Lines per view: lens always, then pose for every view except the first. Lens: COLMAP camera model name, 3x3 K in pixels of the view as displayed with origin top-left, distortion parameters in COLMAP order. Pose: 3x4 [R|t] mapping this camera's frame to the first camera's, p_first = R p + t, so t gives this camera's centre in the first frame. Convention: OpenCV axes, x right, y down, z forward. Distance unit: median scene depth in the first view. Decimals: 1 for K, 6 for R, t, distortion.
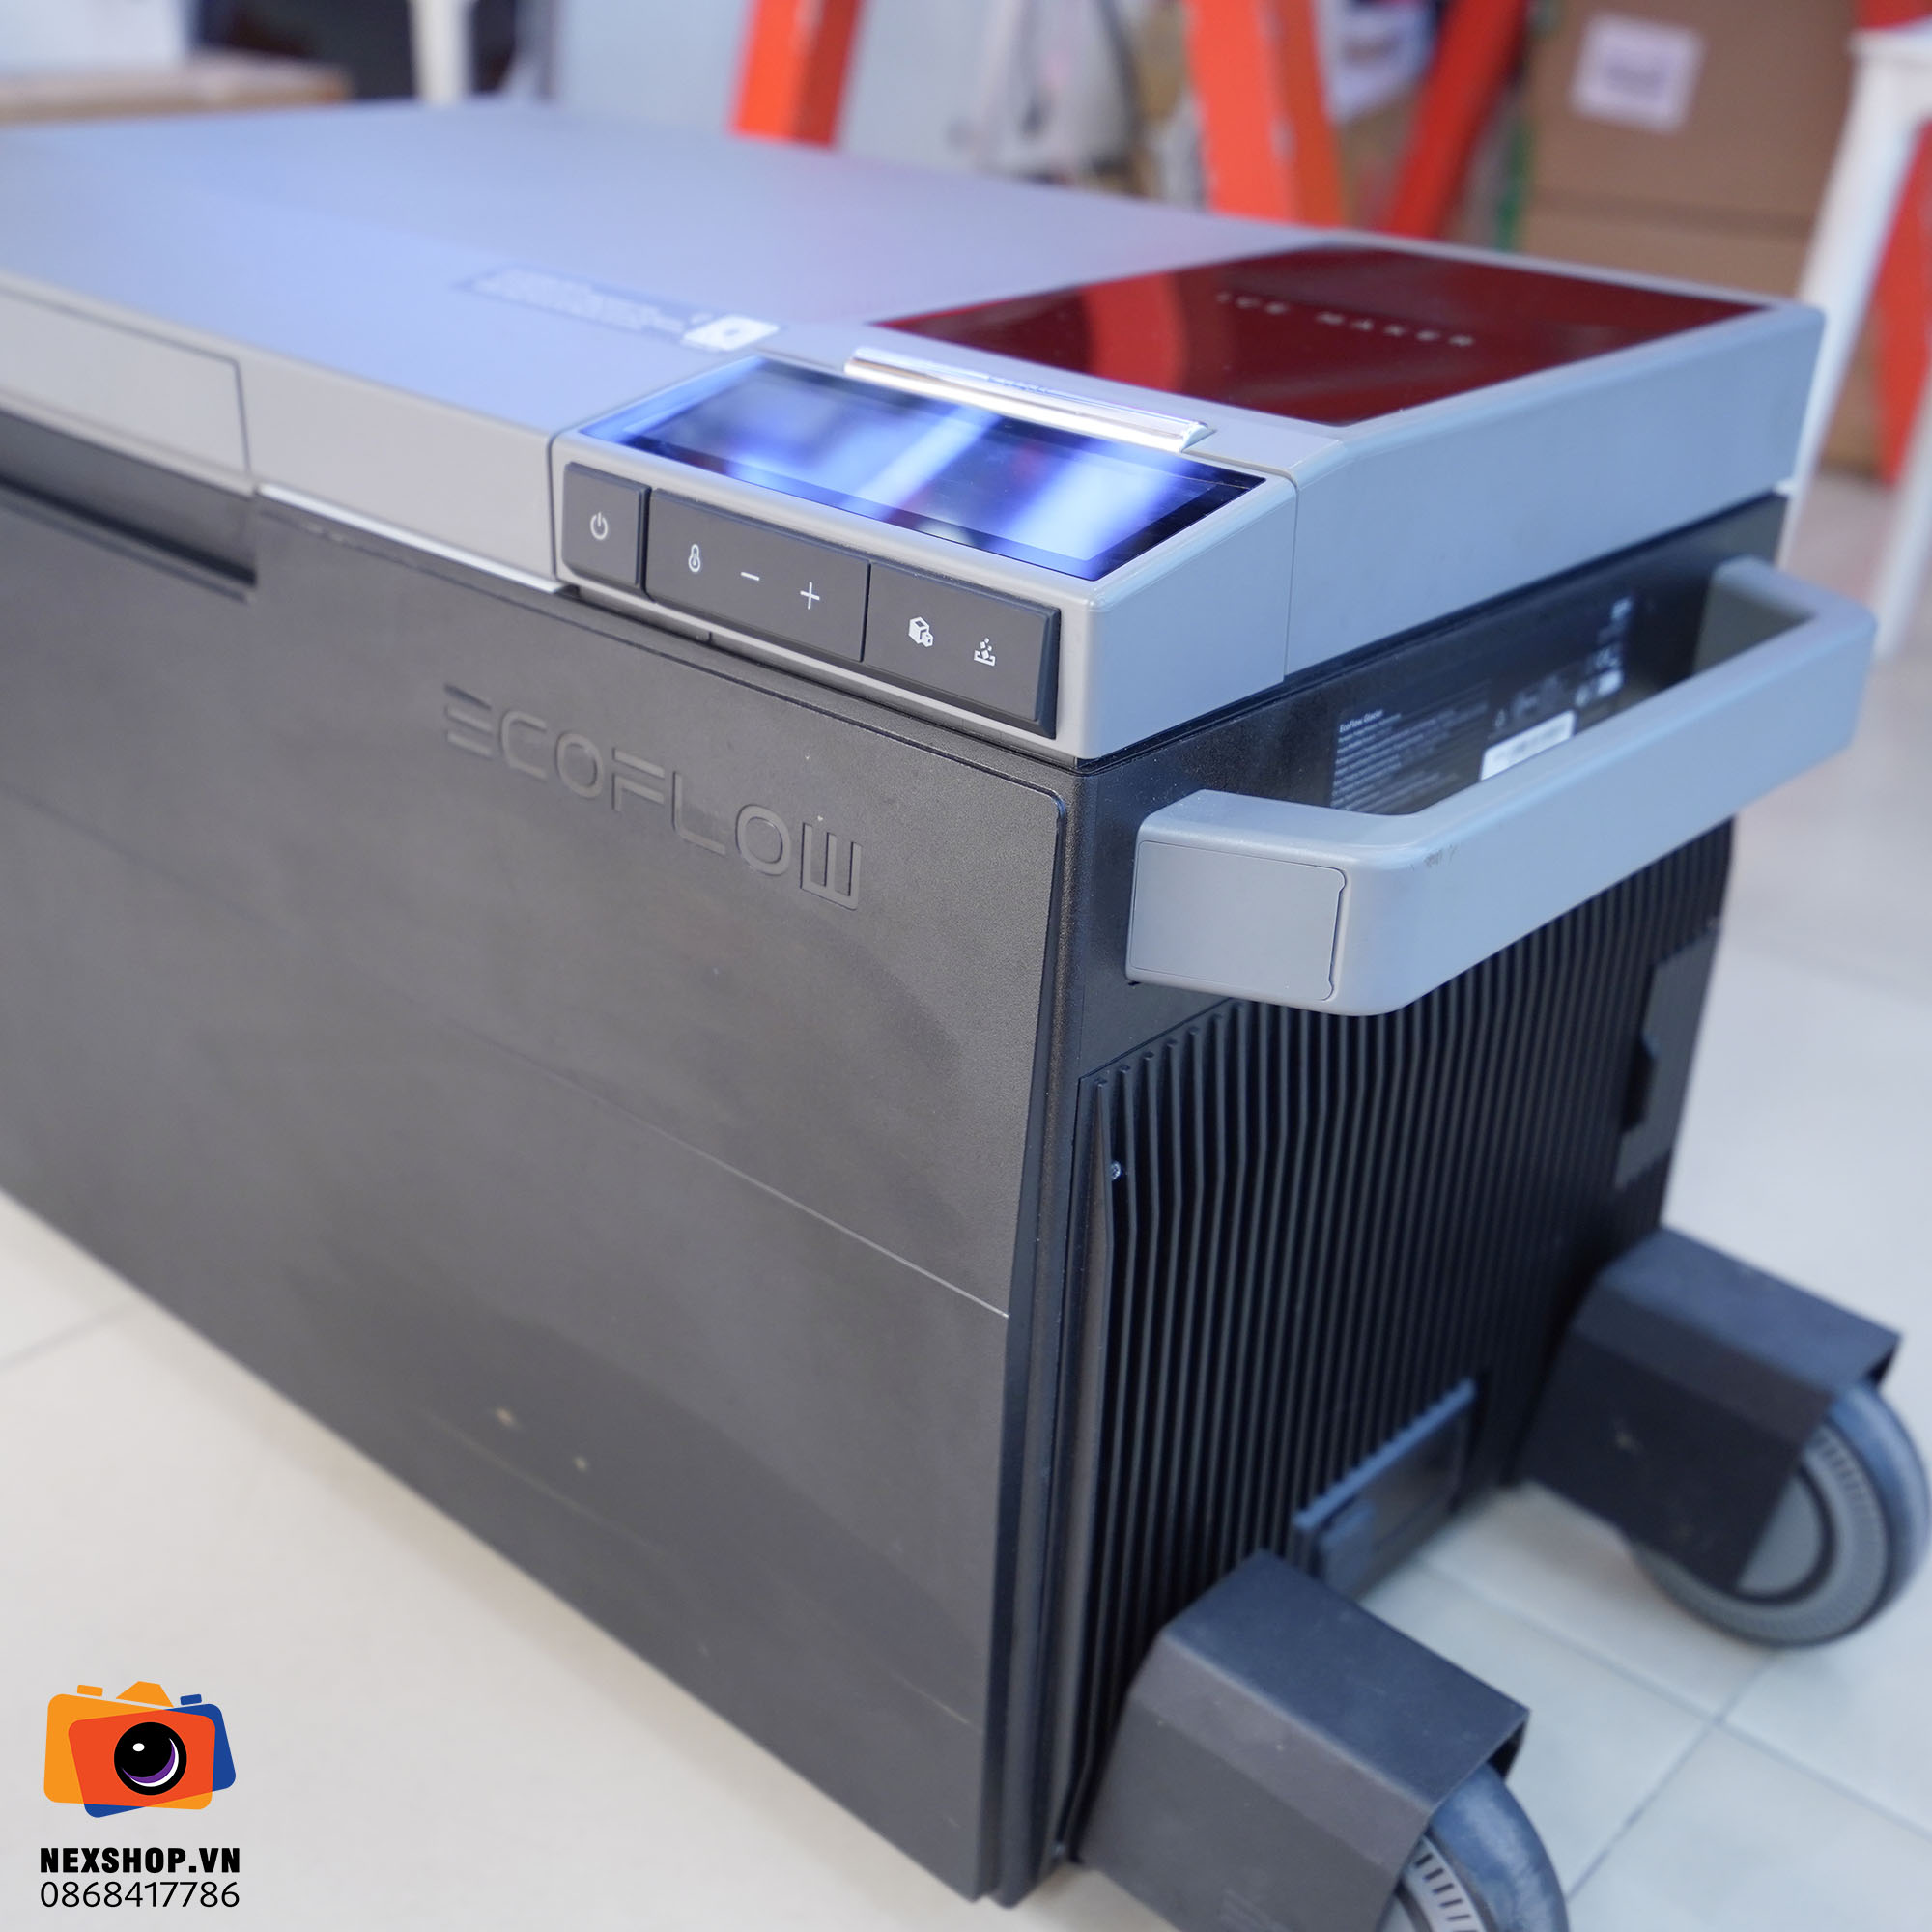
lens RADIAL K [[2413.3, 0, 966.0], [0, 2413.3, 966.0], [0, 0, 1]] dist [0.082527, 0.004042]
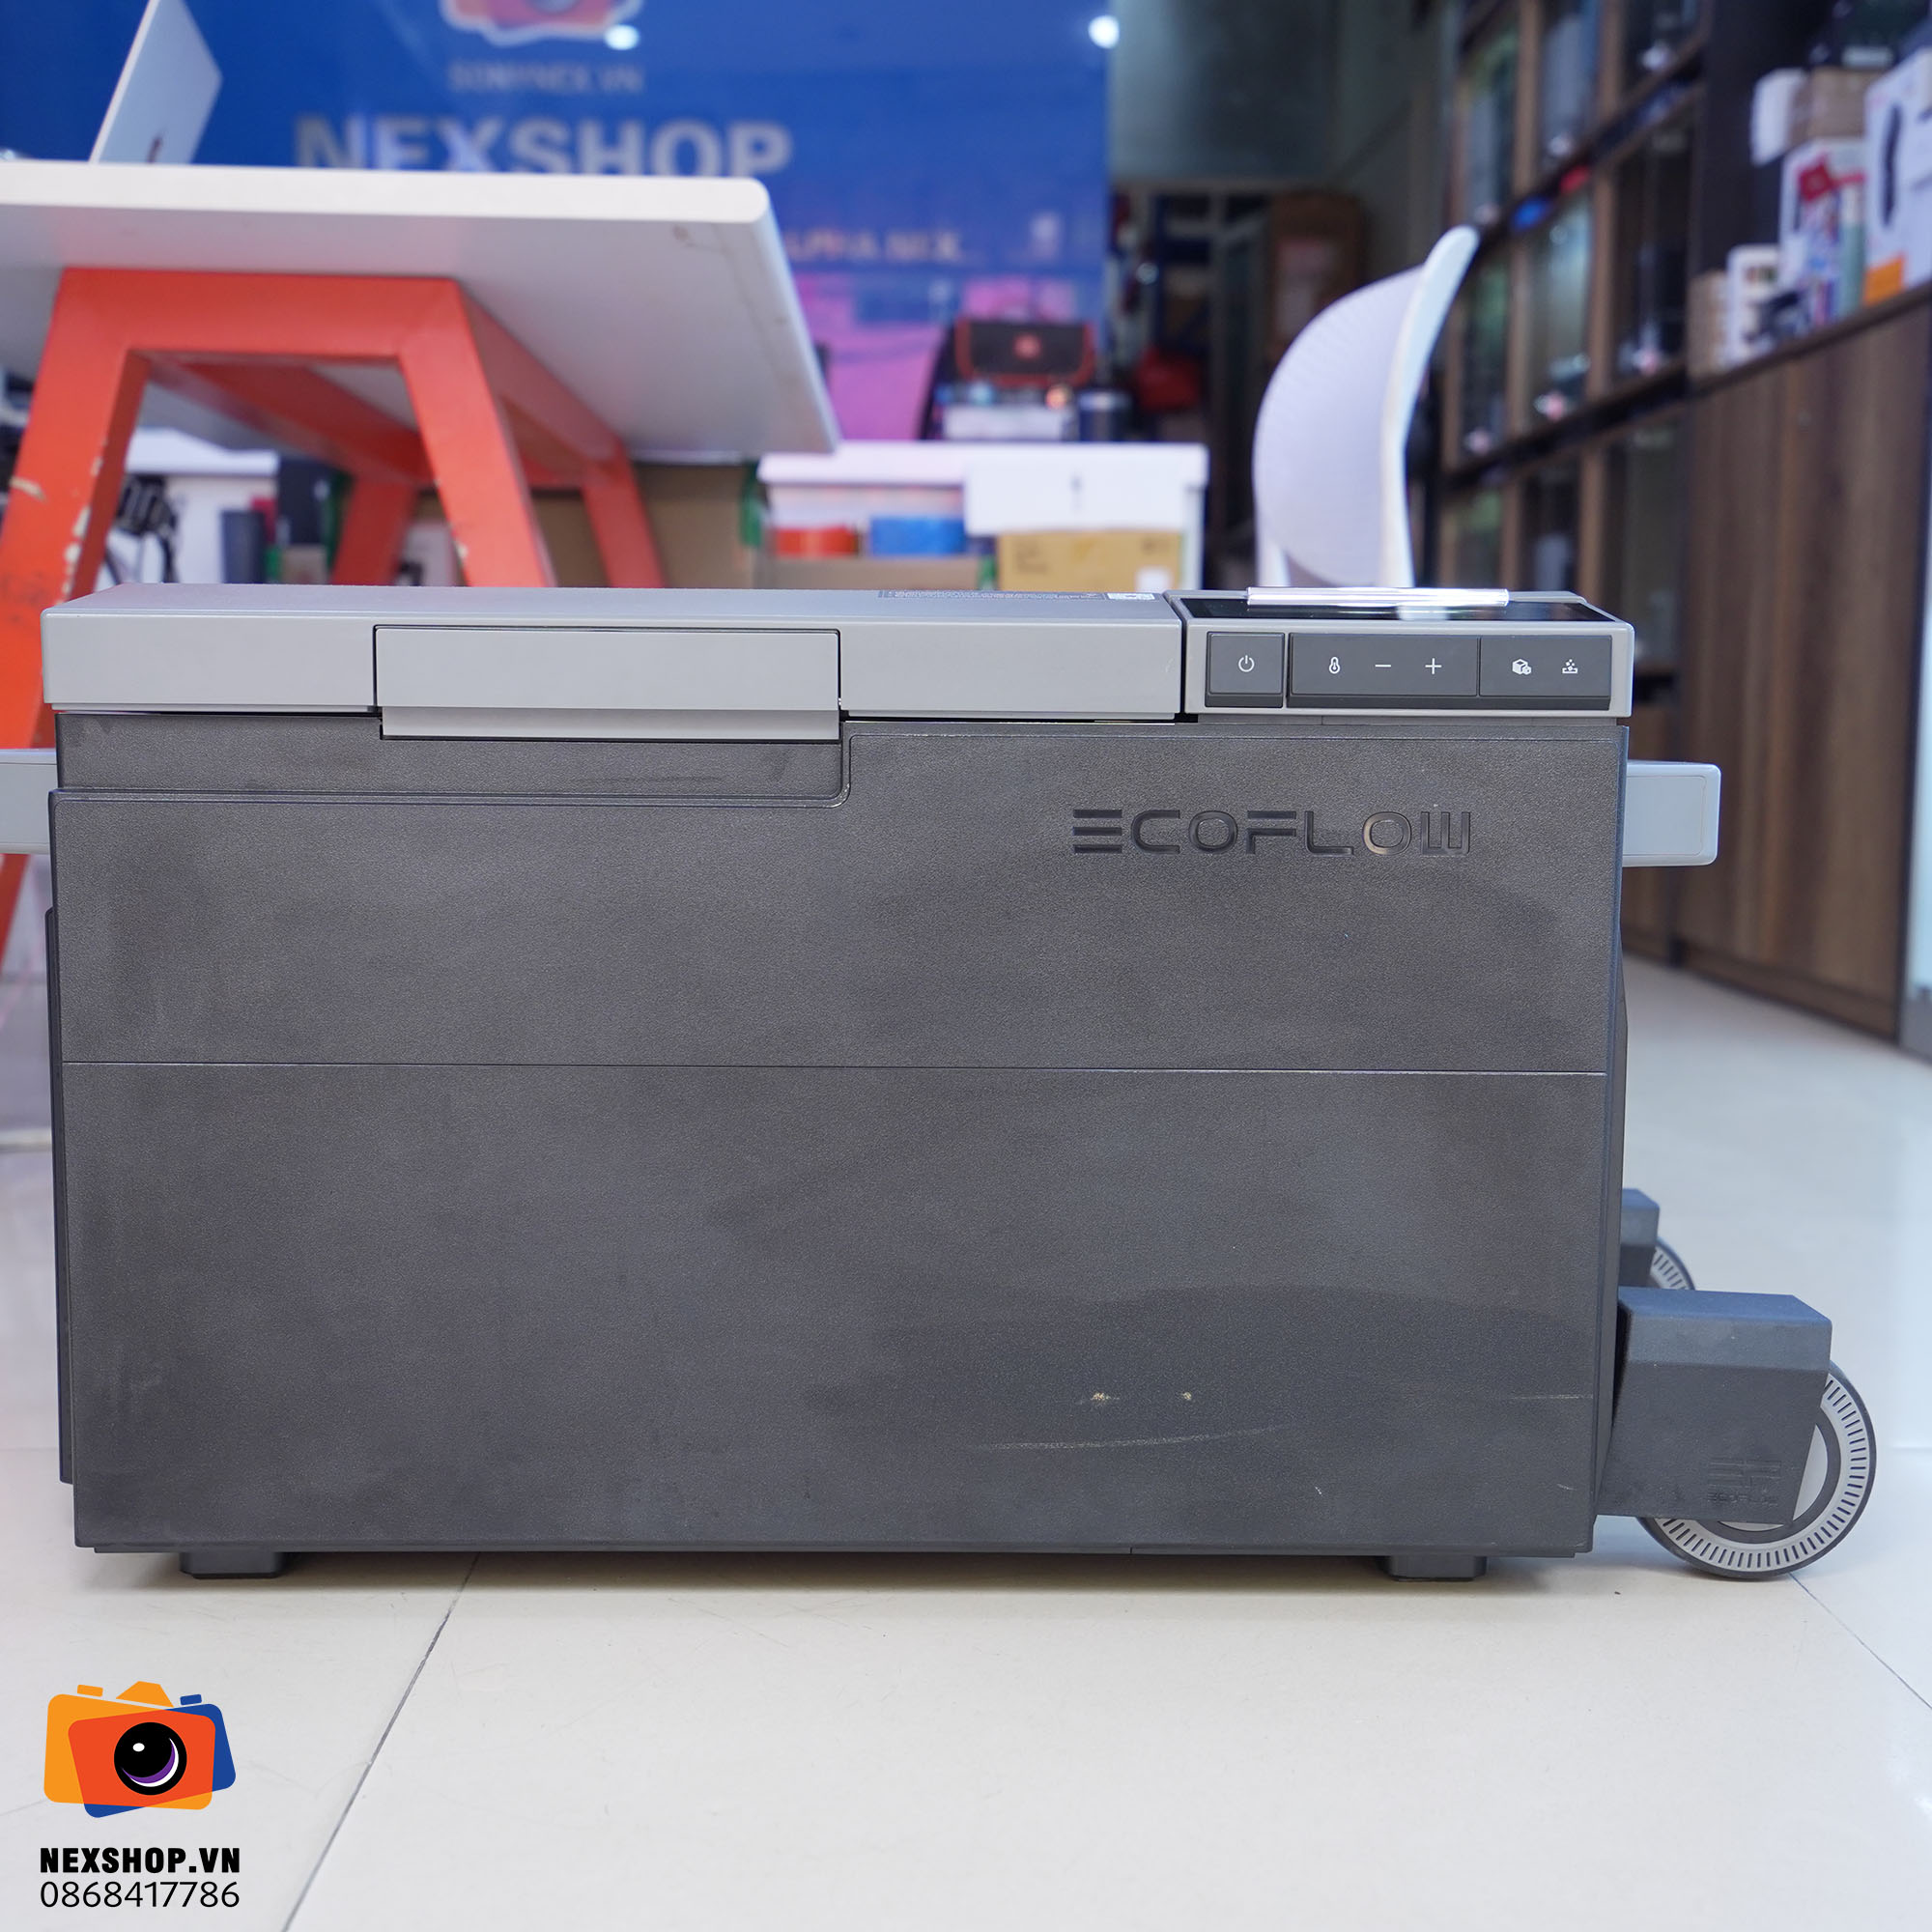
lens RADIAL K [[2413.3, 0, 966.0], [0, 2413.3, 966.0], [0, 0, 1]] dist [0.082527, 0.004042]
pose [[0.720325, -0.092189, 0.687483, -1.356993], [0.315506, 0.926210, -0.206377, 0.265003], [-0.617728, 0.365563, 0.696258, 0.078611]]
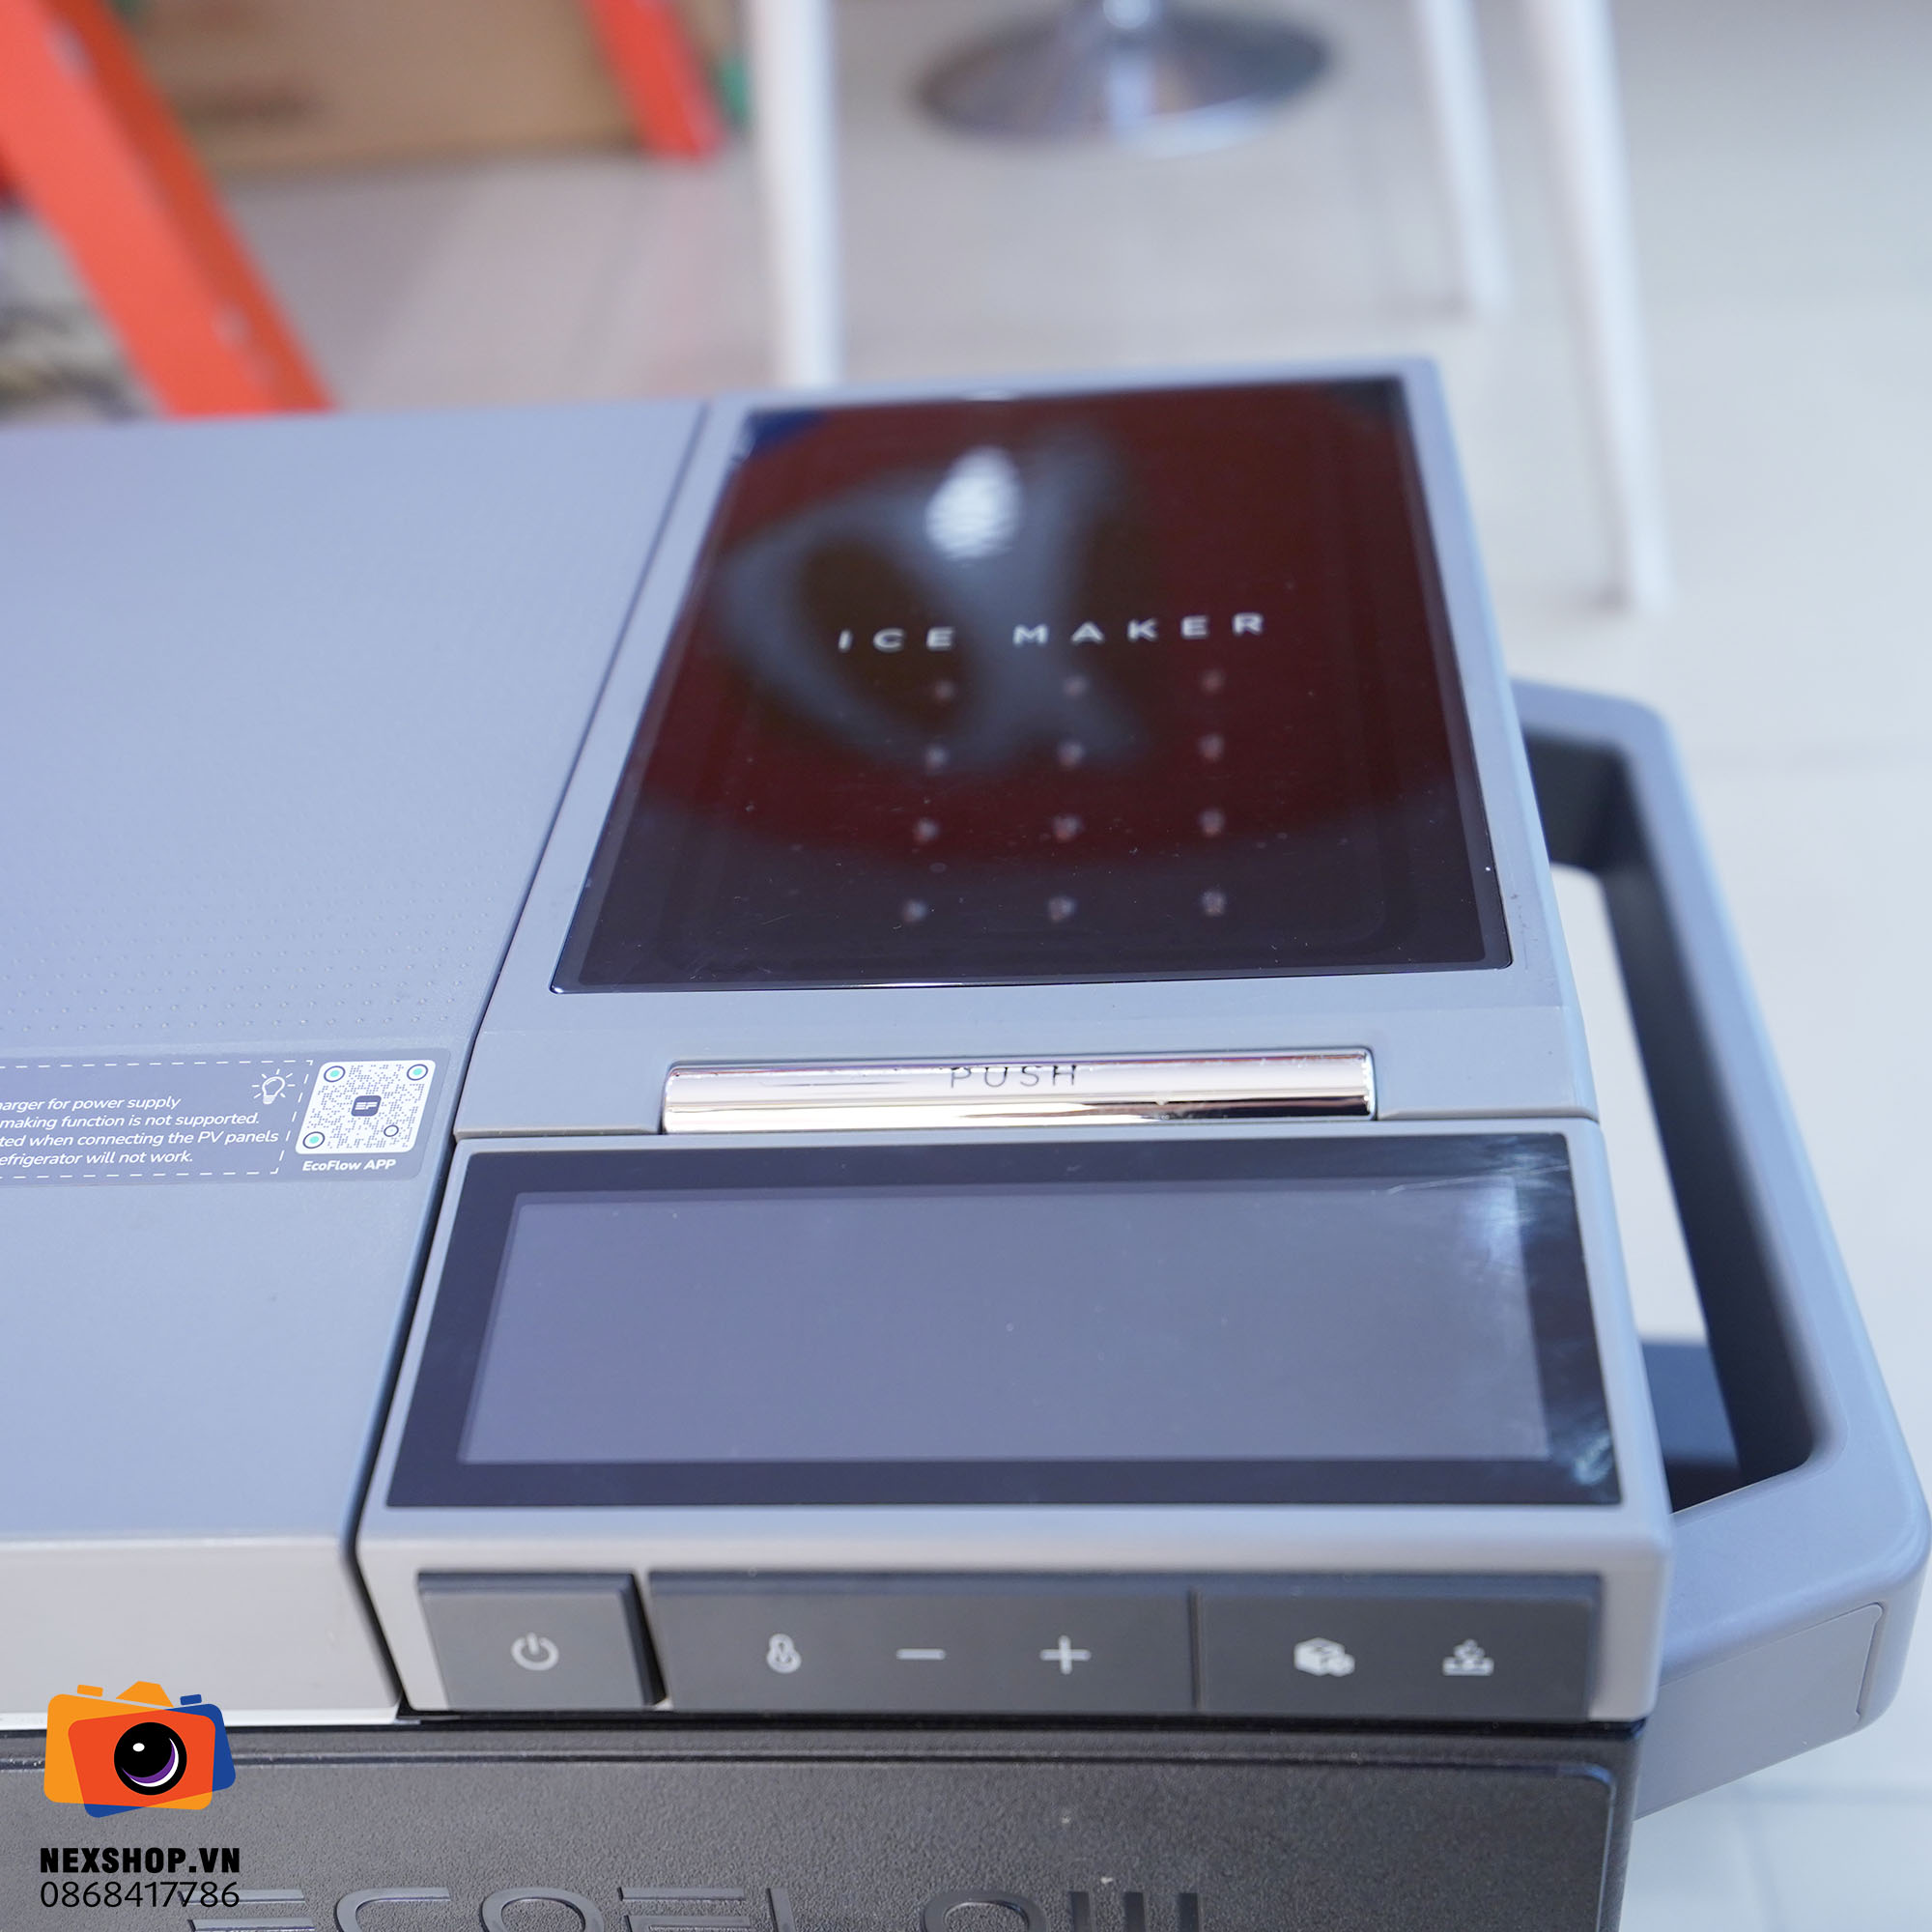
lens RADIAL K [[2413.3, 0, 966.0], [0, 2413.3, 966.0], [0, 0, 1]] dist [0.082527, 0.004042]
pose [[0.780569, -0.450426, 0.433392, -0.239825], [0.366440, 0.891456, 0.266511, -0.425446], [-0.506393, -0.049218, 0.860897, 0.458882]]
